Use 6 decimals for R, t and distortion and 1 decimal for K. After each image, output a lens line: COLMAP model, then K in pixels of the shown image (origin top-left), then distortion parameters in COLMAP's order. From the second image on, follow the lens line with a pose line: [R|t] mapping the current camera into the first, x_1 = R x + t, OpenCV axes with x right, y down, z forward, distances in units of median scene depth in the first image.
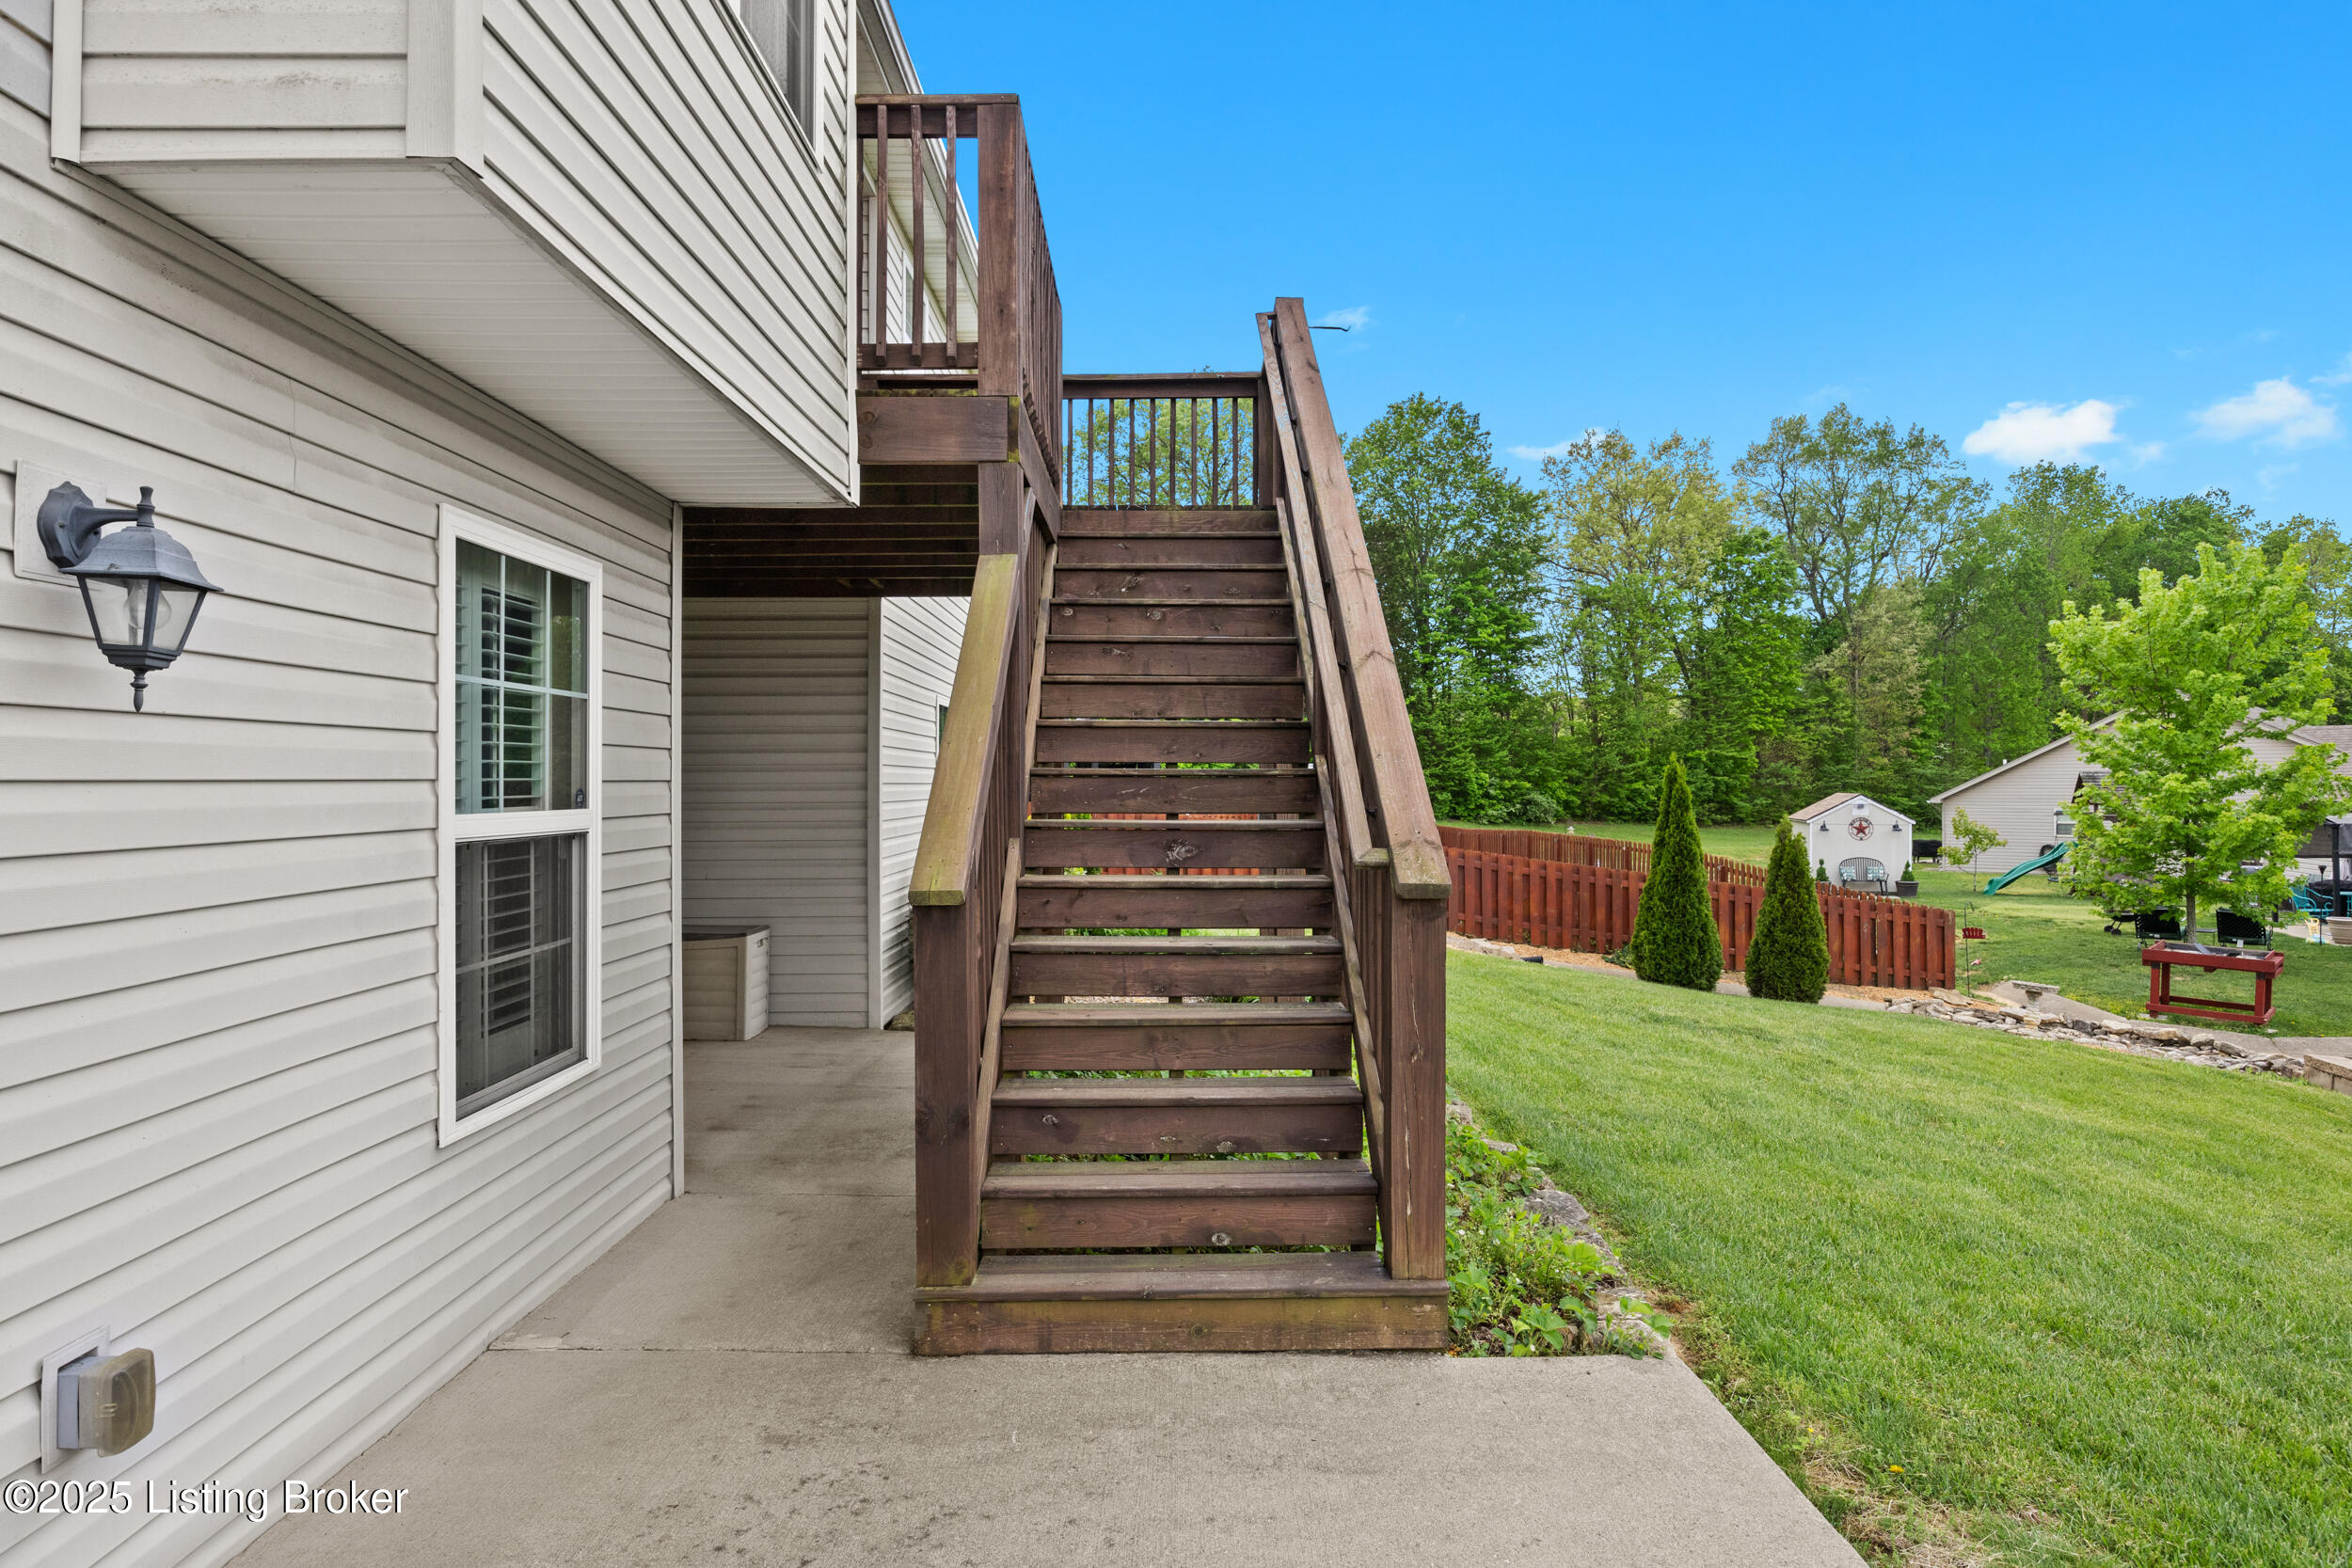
lens RADIAL K [[1389.0, 0, 1162.5], [0, 1389.0, 773.8], [0, 0, 1]] dist [-0.007255, 0.000888]
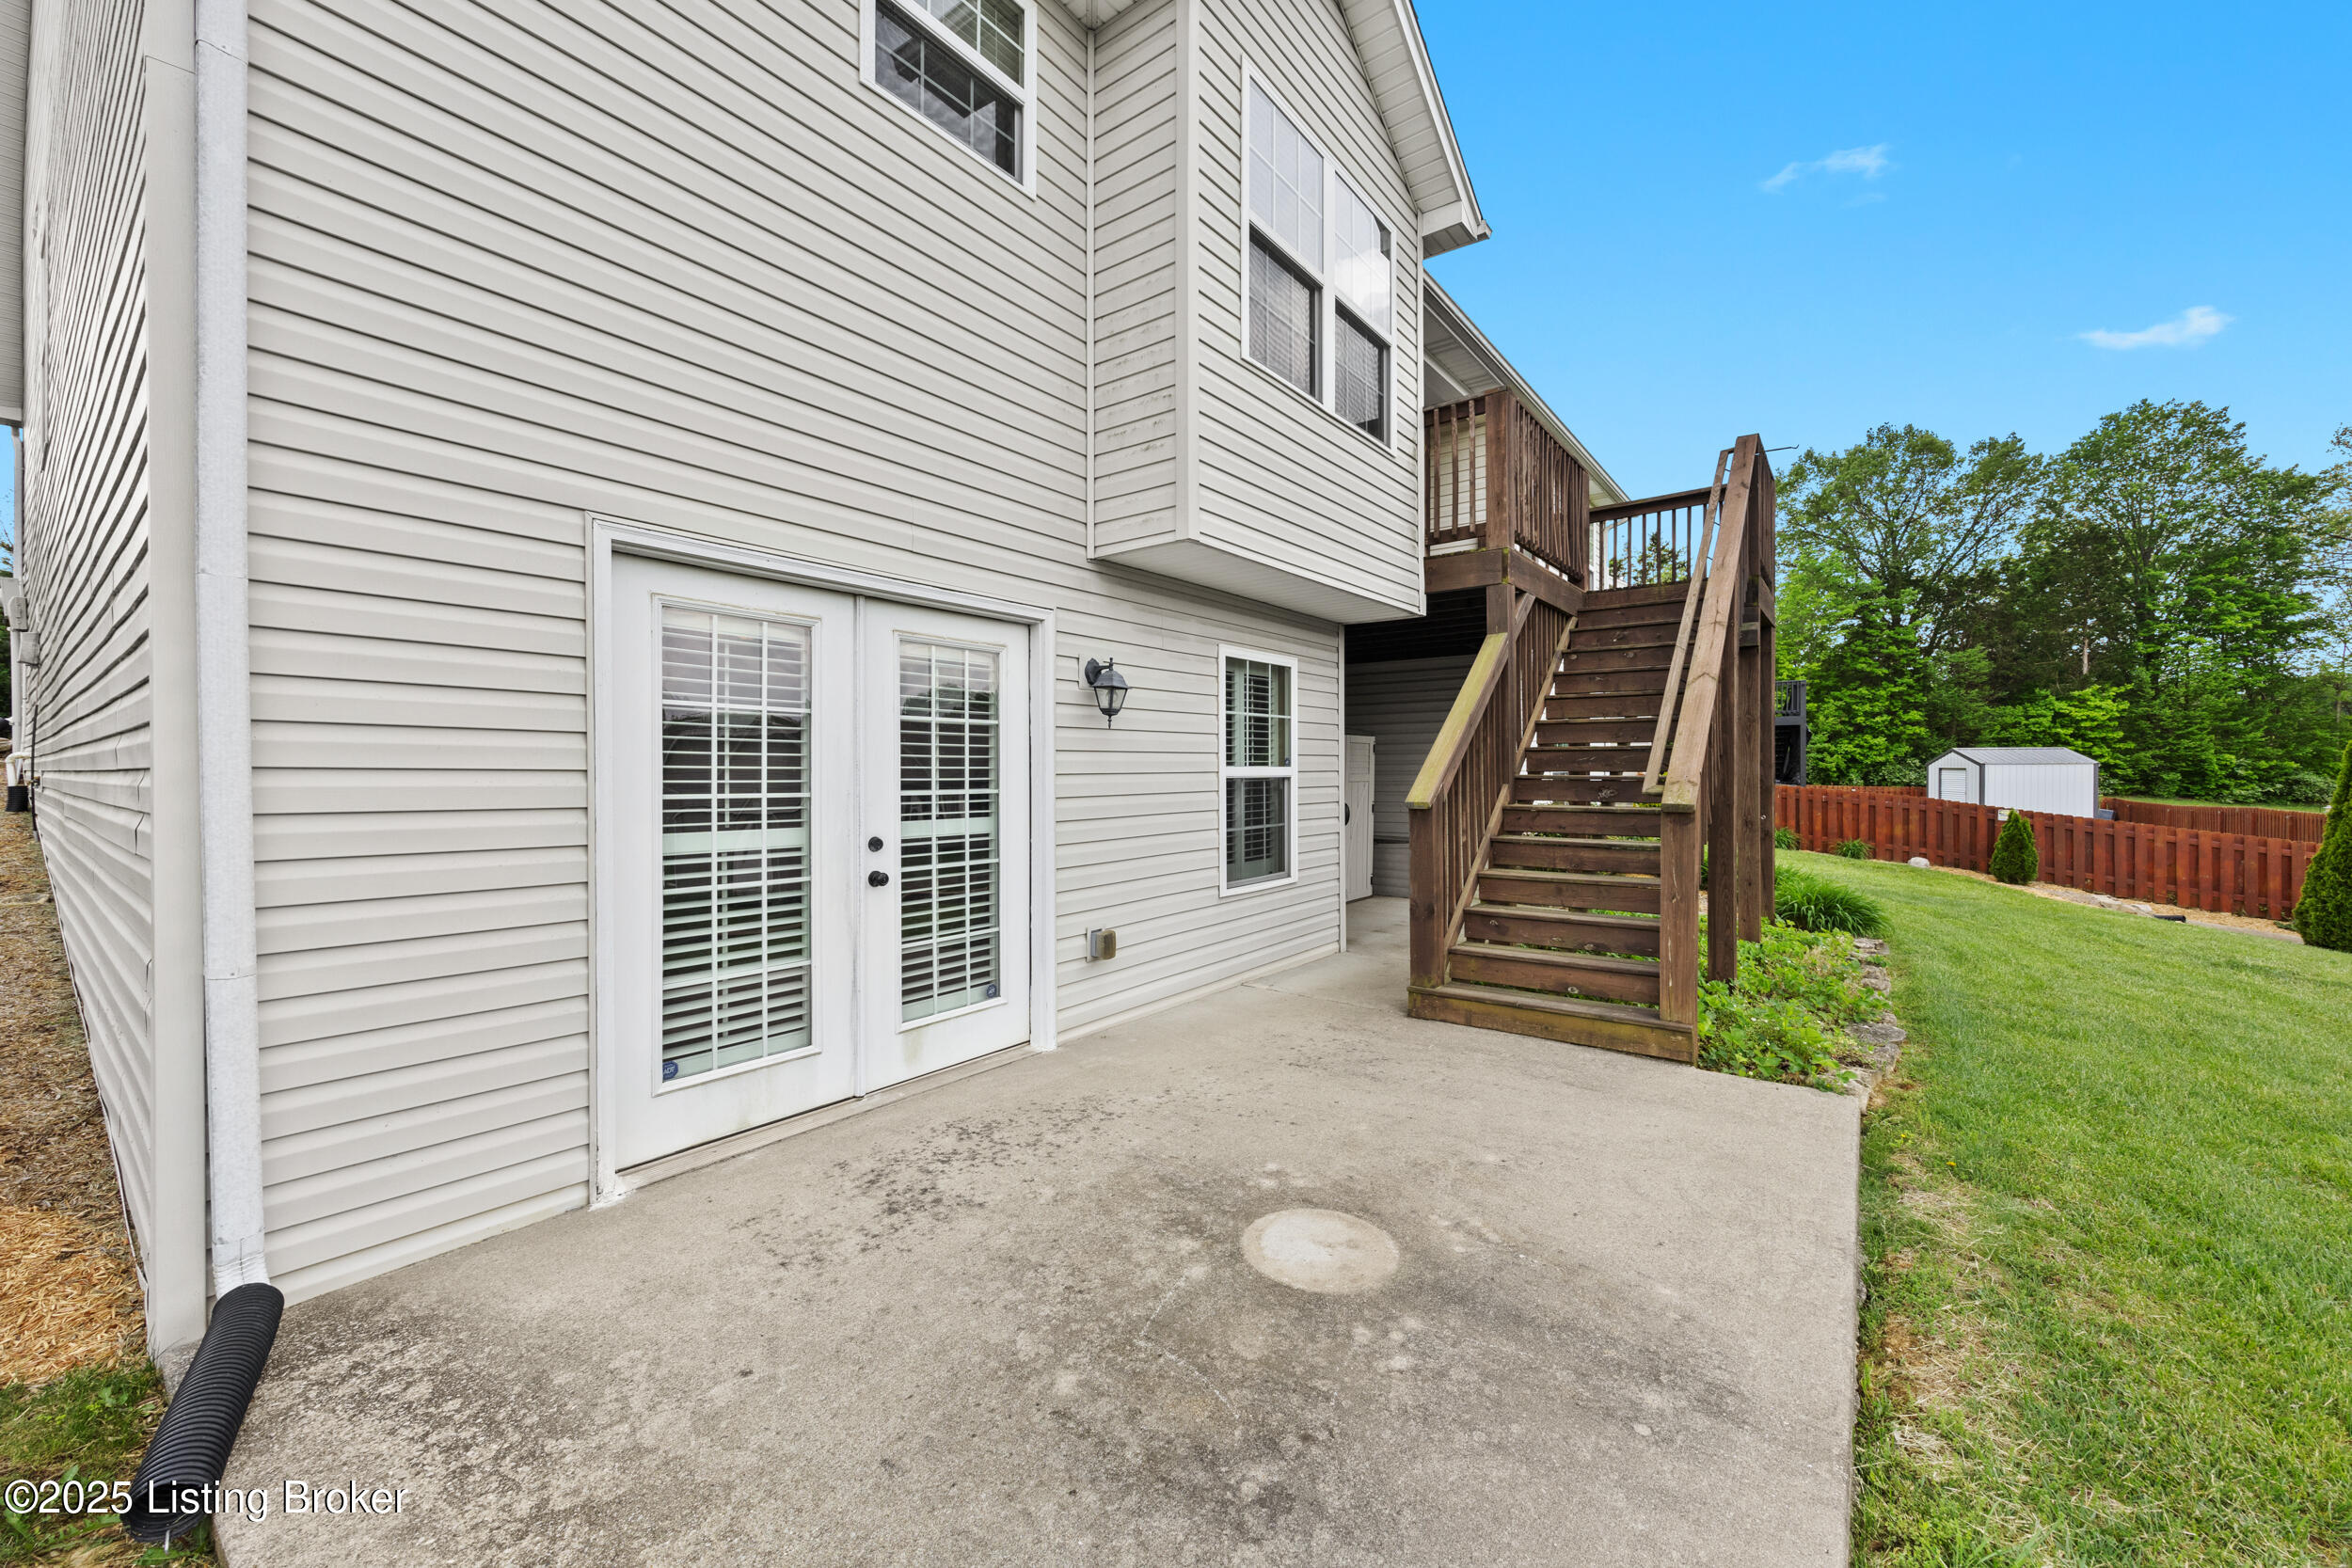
lens RADIAL K [[903.0, 0, 1170.5], [0, 903.0, 765.4], [0, 0, 1]] dist [-0.005800, 0.000250]
pose [[0.790998, -0.005434, -0.611794, 0.186039], [0.007704, 0.999970, 0.001078, 0.011033], [0.611770, -0.005566, 0.791016, -0.161212]]
